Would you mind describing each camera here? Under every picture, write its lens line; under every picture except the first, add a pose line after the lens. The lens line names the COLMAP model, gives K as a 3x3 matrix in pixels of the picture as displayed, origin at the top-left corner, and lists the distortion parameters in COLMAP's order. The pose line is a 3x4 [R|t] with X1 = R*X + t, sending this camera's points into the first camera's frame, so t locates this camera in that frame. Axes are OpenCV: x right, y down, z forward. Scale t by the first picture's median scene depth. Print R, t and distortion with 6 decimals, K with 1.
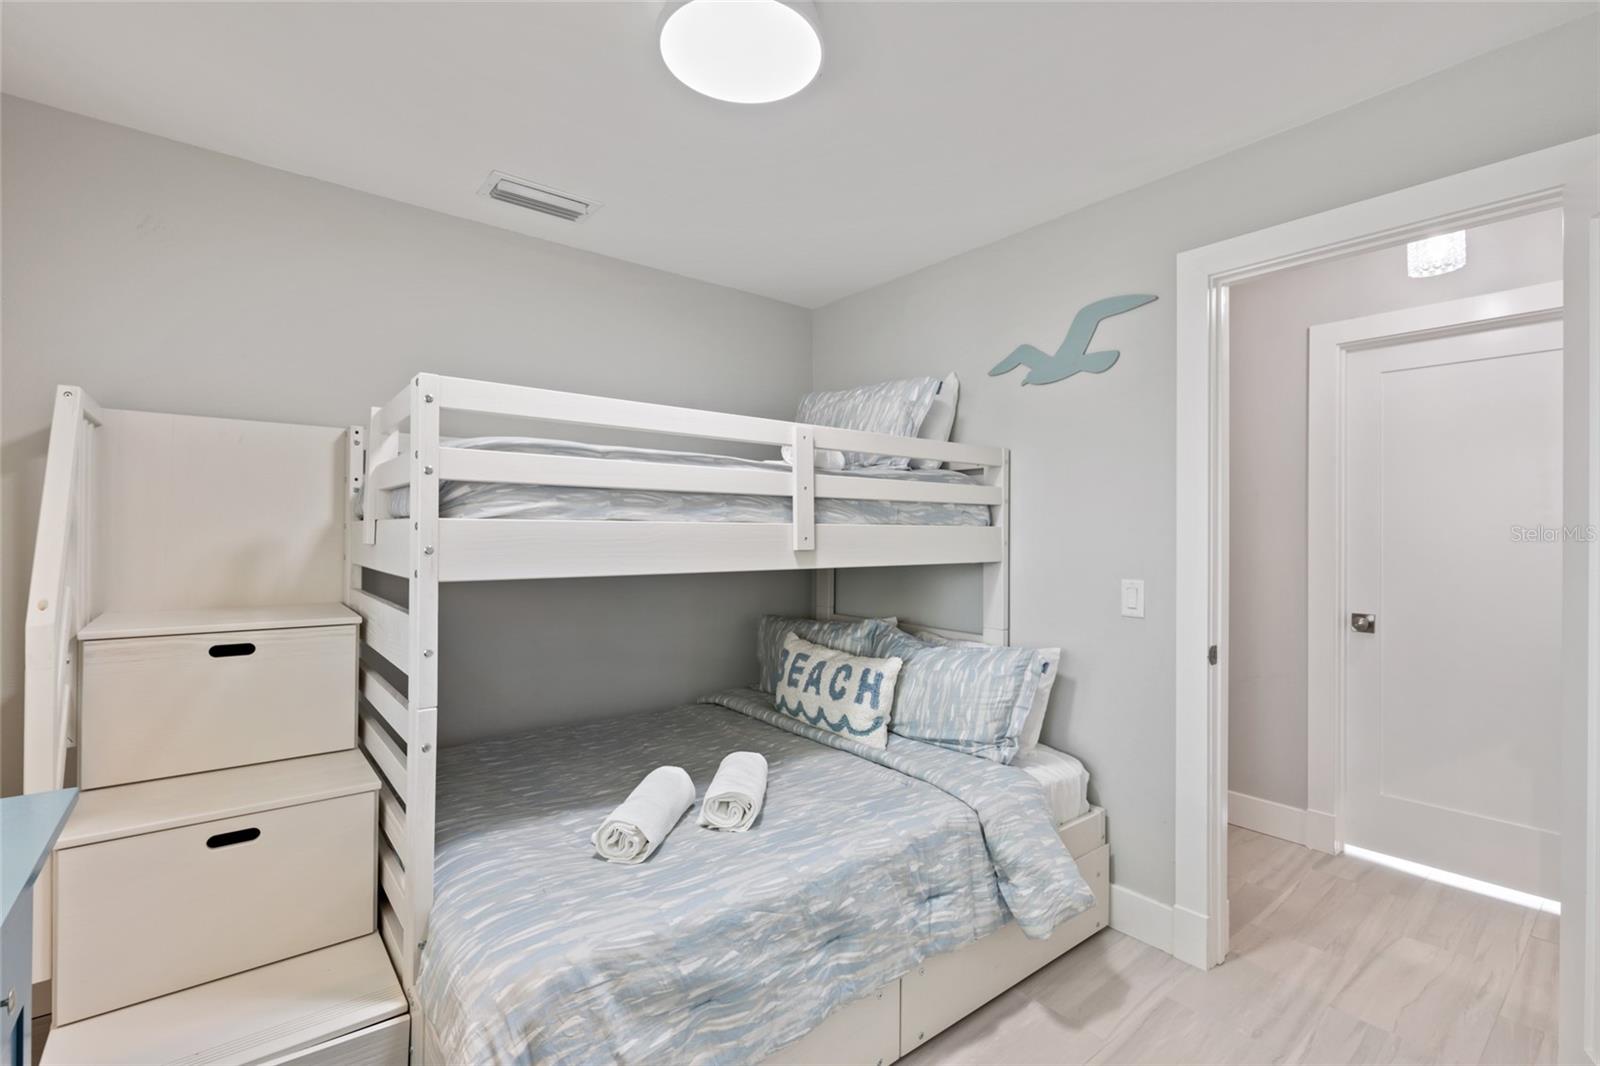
lens RADIAL K [[723.1, 0, 793.9], [0, 723.1, 529.6], [0, 0, 1]] dist [0.006049, -0.000626]
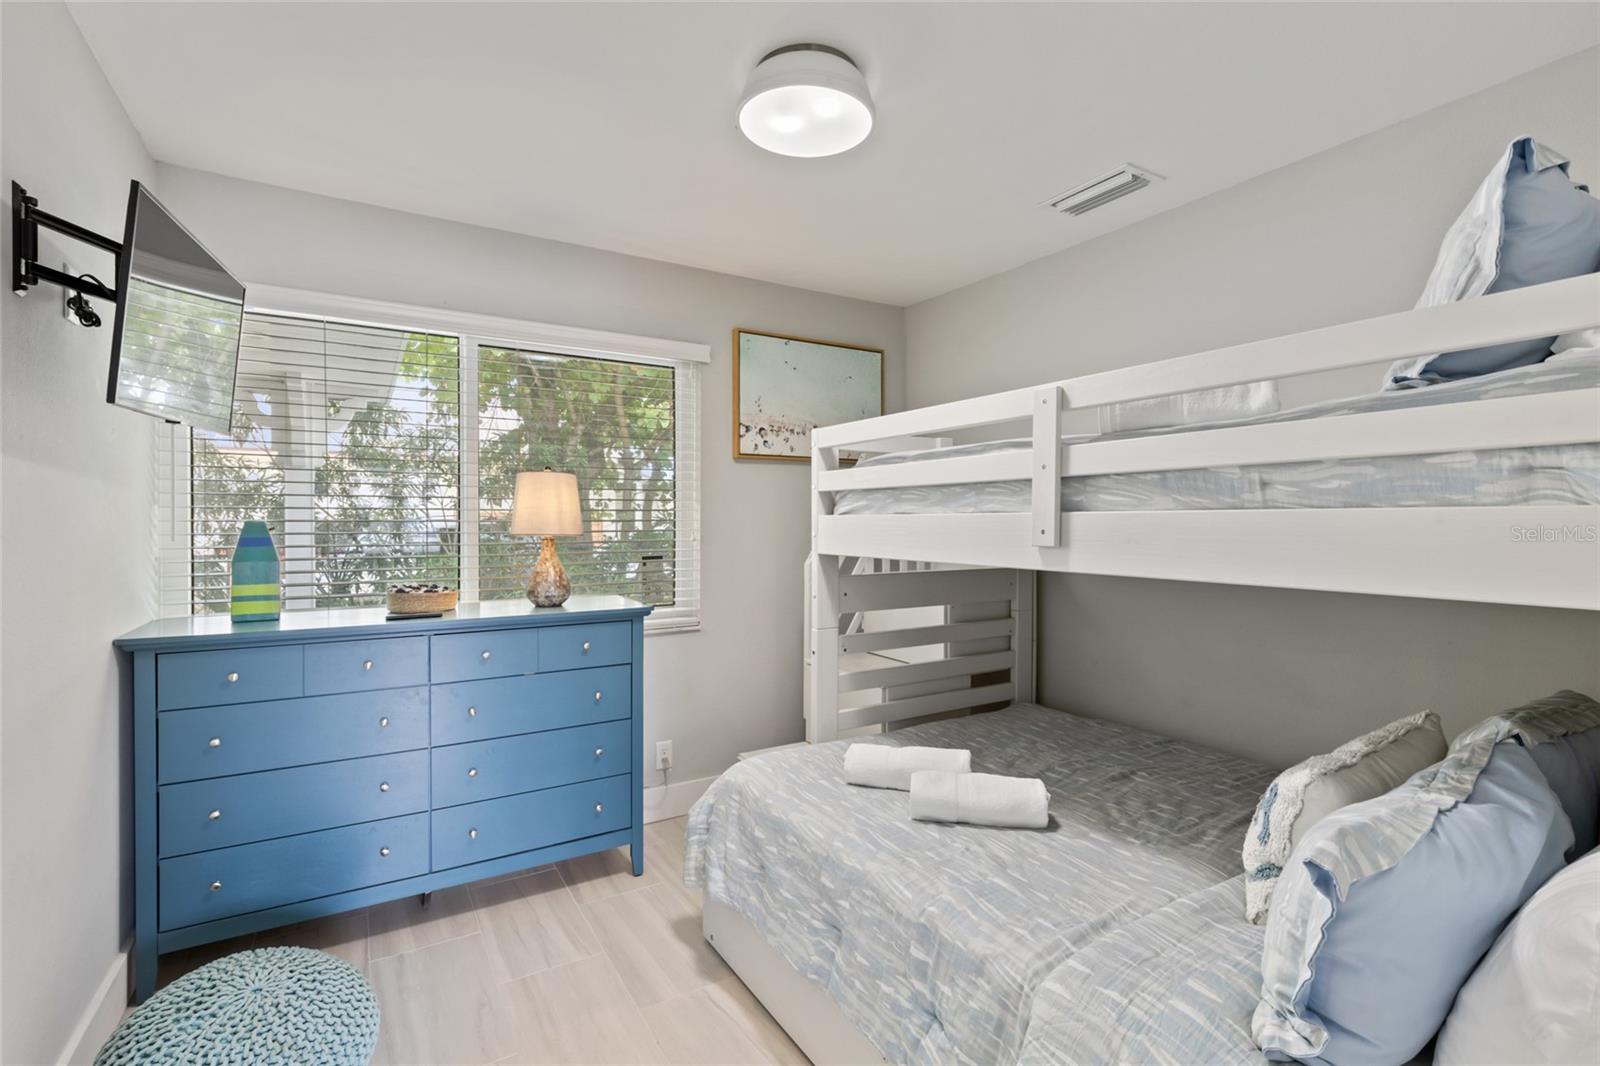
lens RADIAL K [[723.1, 0, 793.7], [0, 723.1, 530.3], [0, 0, 1]] dist [0.006049, -0.000626]
pose [[-0.135906, 0.006213, -0.990702, 0.827713], [0.001529, 0.999980, 0.006062, 0.006009], [0.990721, -0.000691, -0.135913, 0.845581]]
